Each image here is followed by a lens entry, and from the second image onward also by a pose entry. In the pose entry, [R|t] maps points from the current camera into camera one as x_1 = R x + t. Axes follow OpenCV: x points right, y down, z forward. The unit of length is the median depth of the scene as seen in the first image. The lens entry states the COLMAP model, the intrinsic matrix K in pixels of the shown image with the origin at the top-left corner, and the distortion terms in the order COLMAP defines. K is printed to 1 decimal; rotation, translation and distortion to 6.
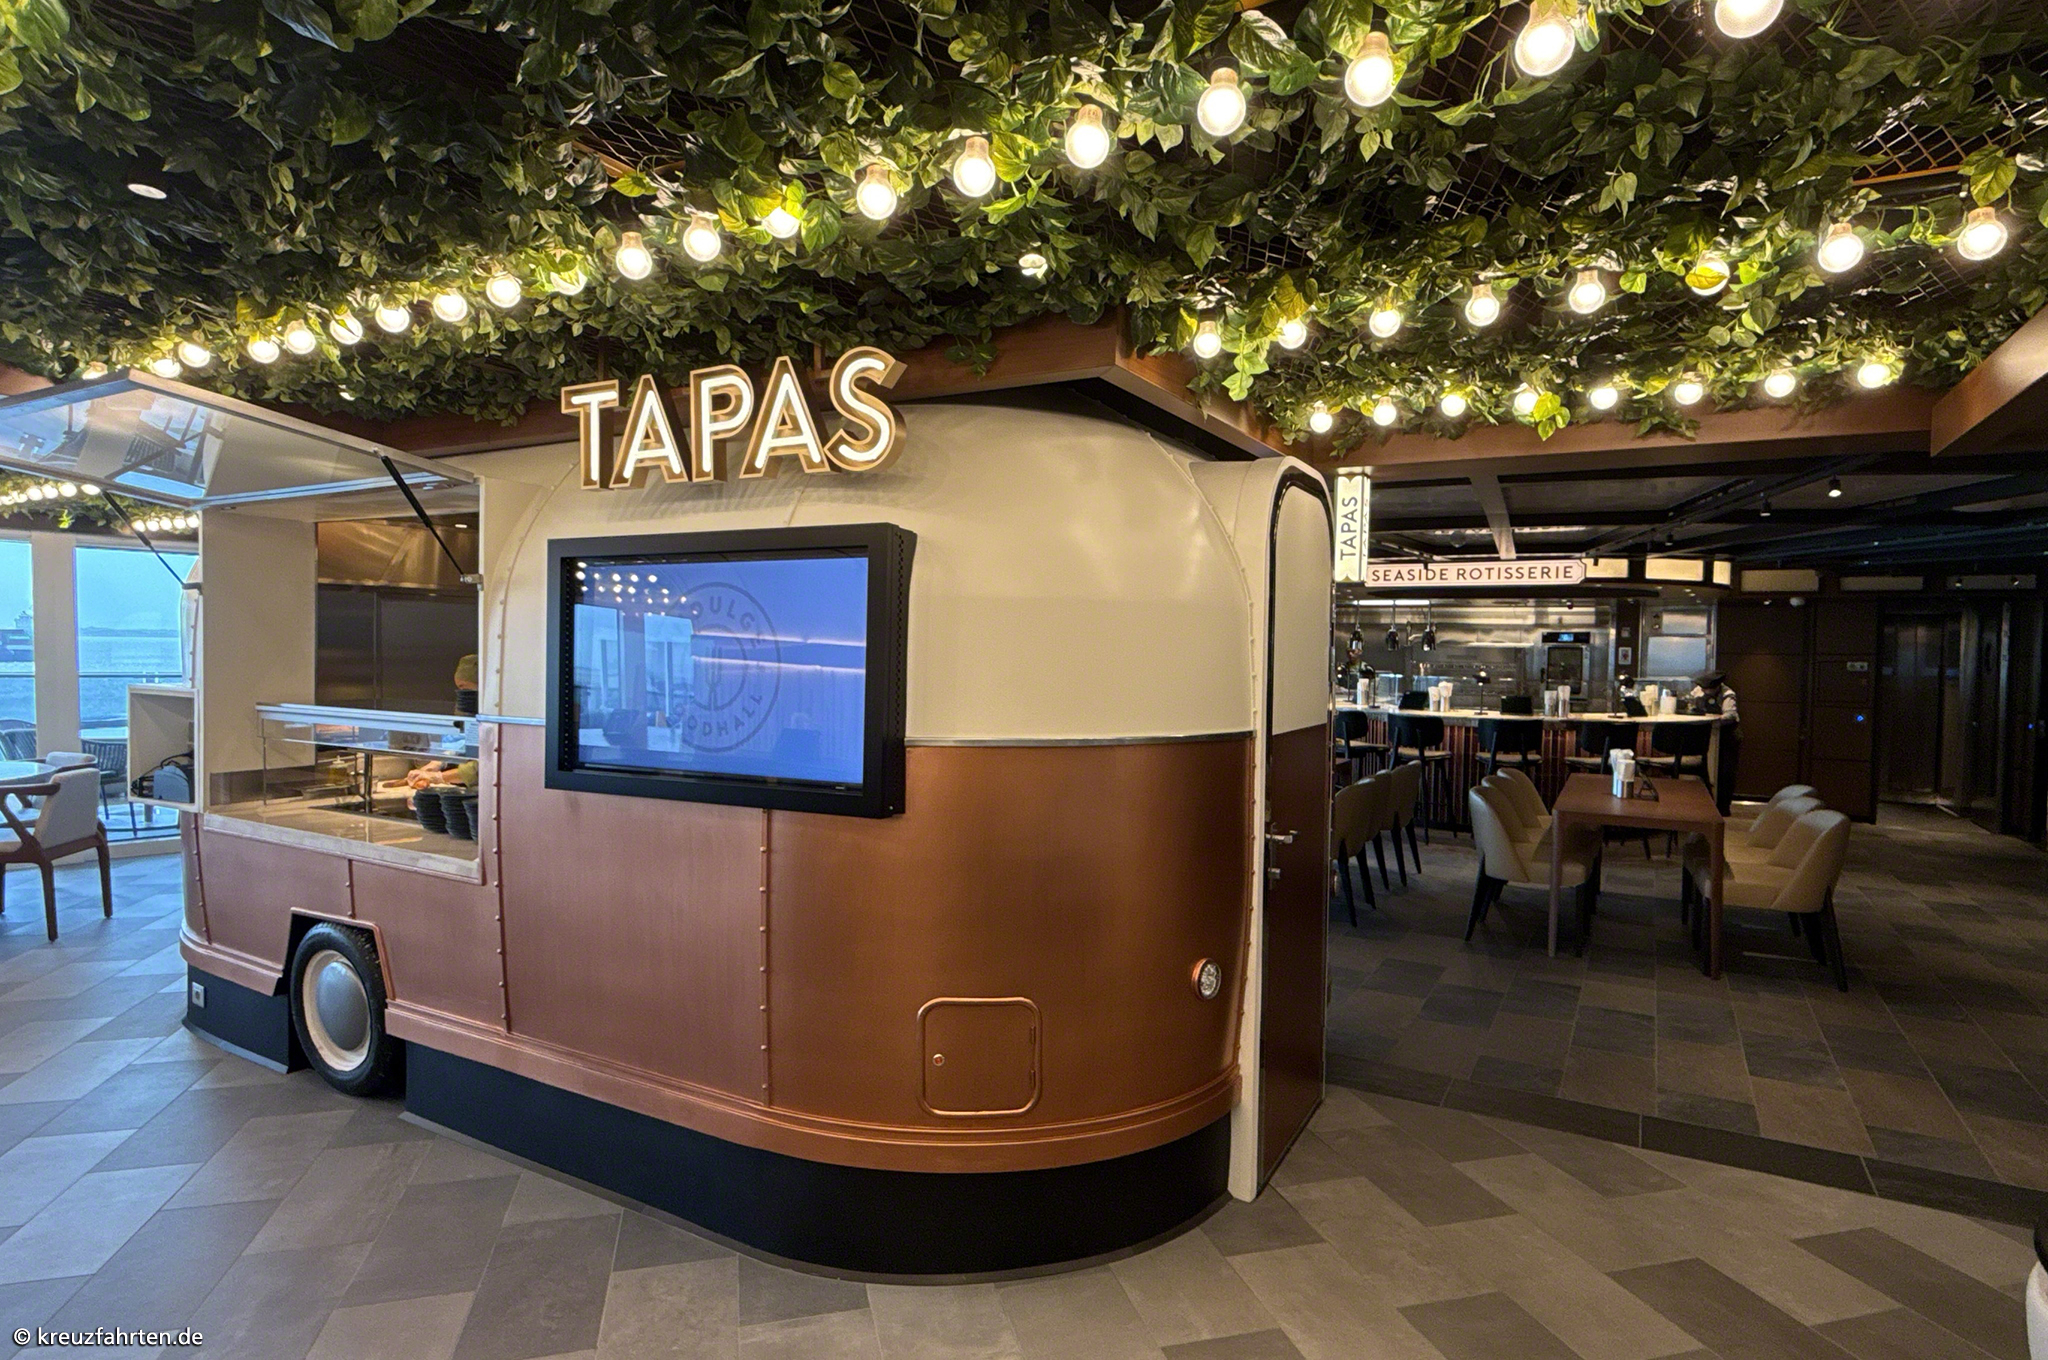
lens RADIAL K [[1098.1, 0, 1024.0], [0, 1098.1, 680.0], [0, 0, 1]] dist [-0.000996, -0.001373]
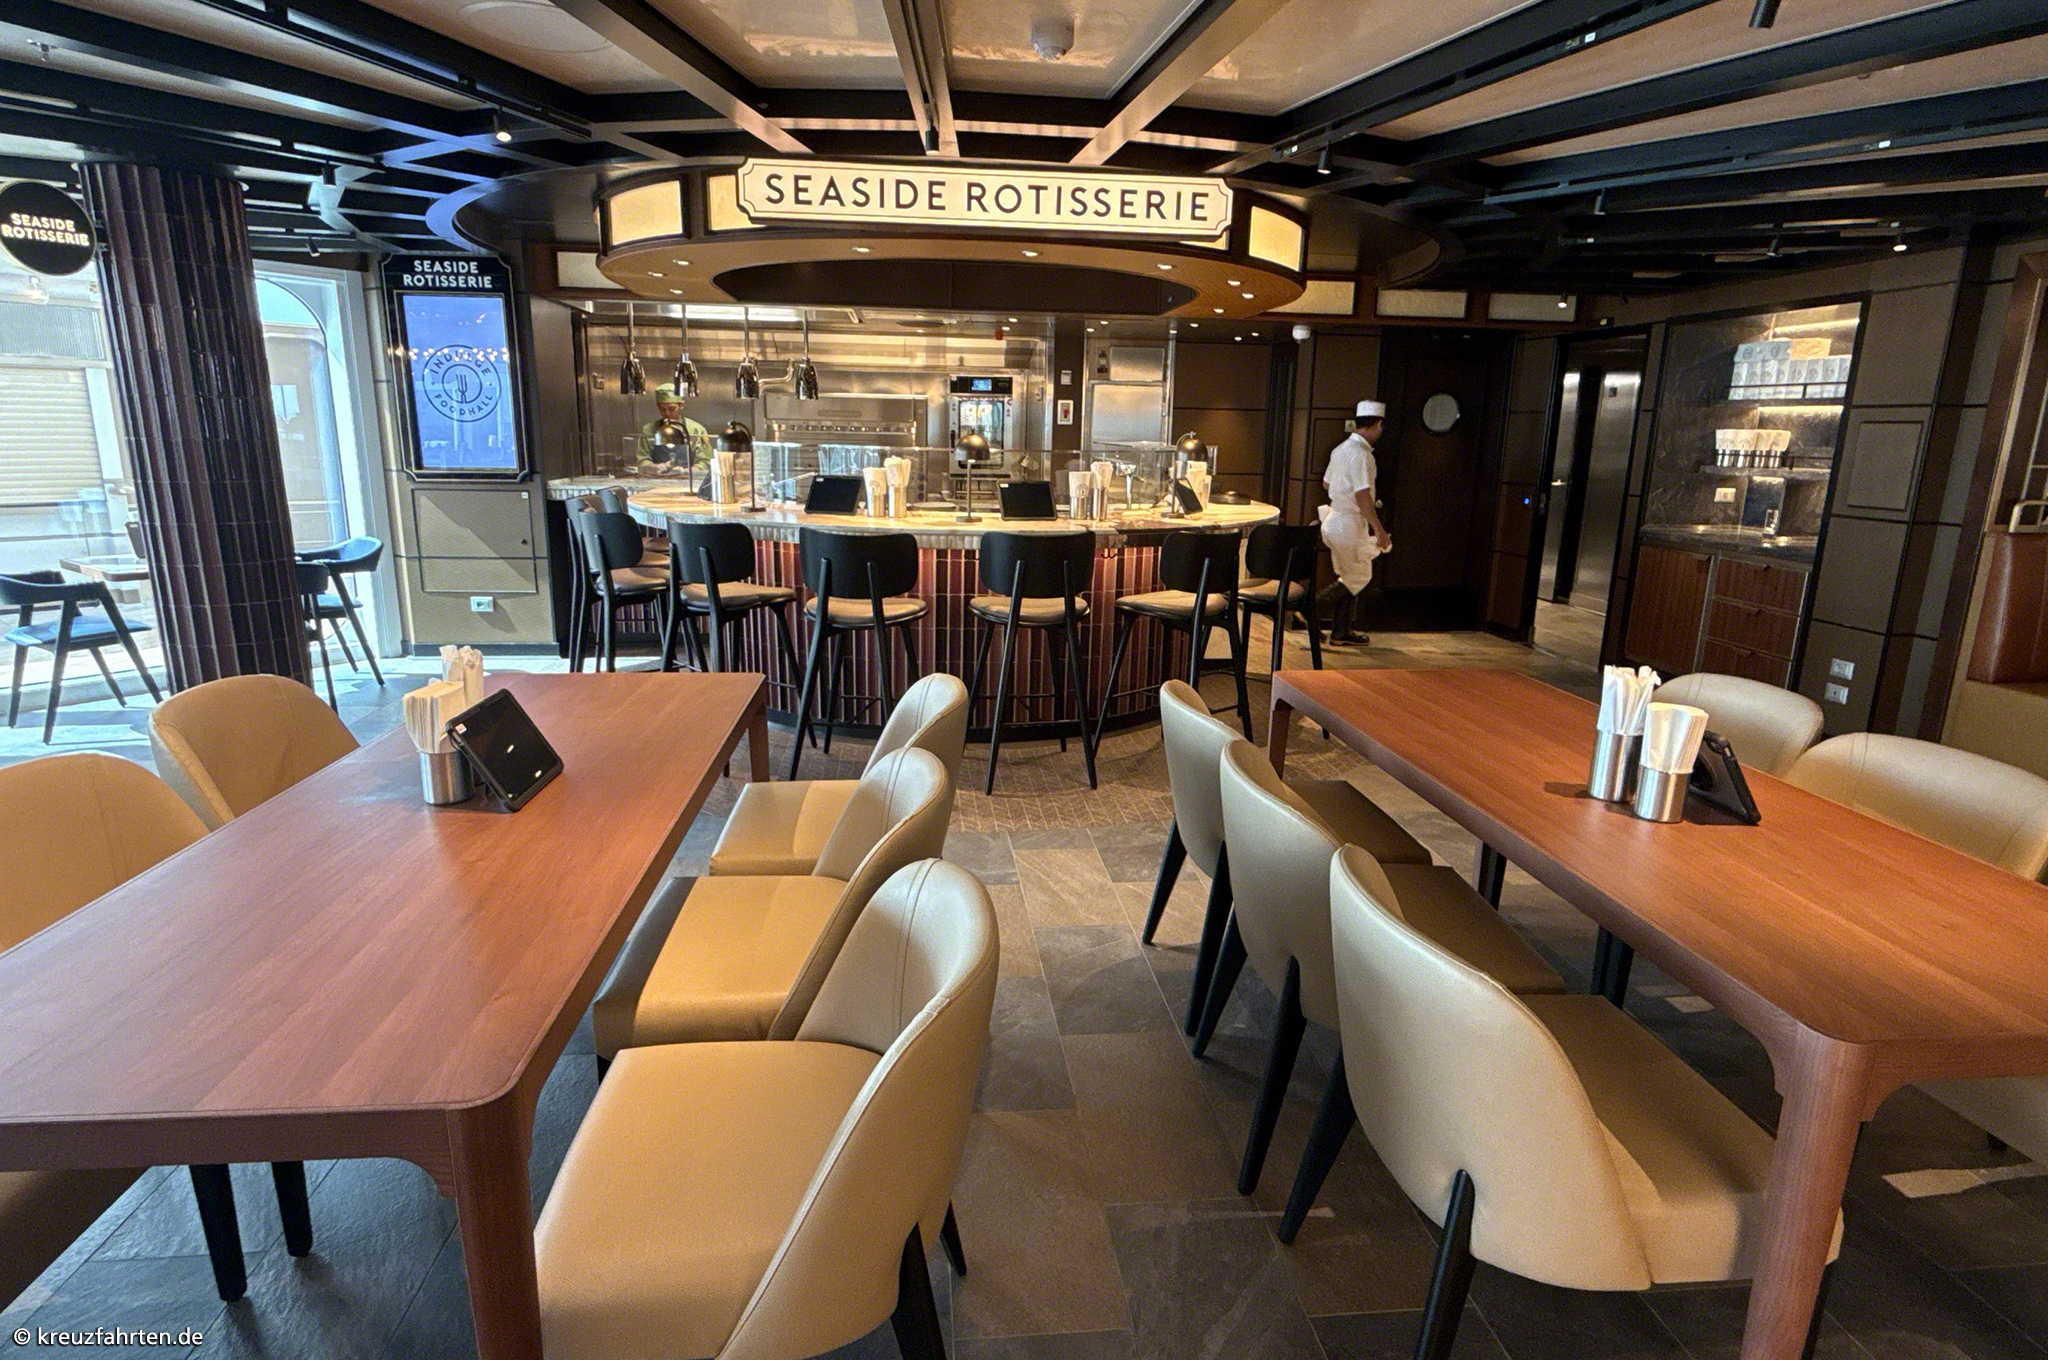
lens RADIAL K [[1098.1, 0, 1024.0], [0, 1098.1, 680.0], [0, 0, 1]] dist [-0.000996, -0.001373]
pose [[0.805783, -0.132909, 0.577104, 0.128637], [0.010549, 0.977557, 0.210405, -0.003228], [-0.592117, -0.163452, 0.789102, 0.555222]]
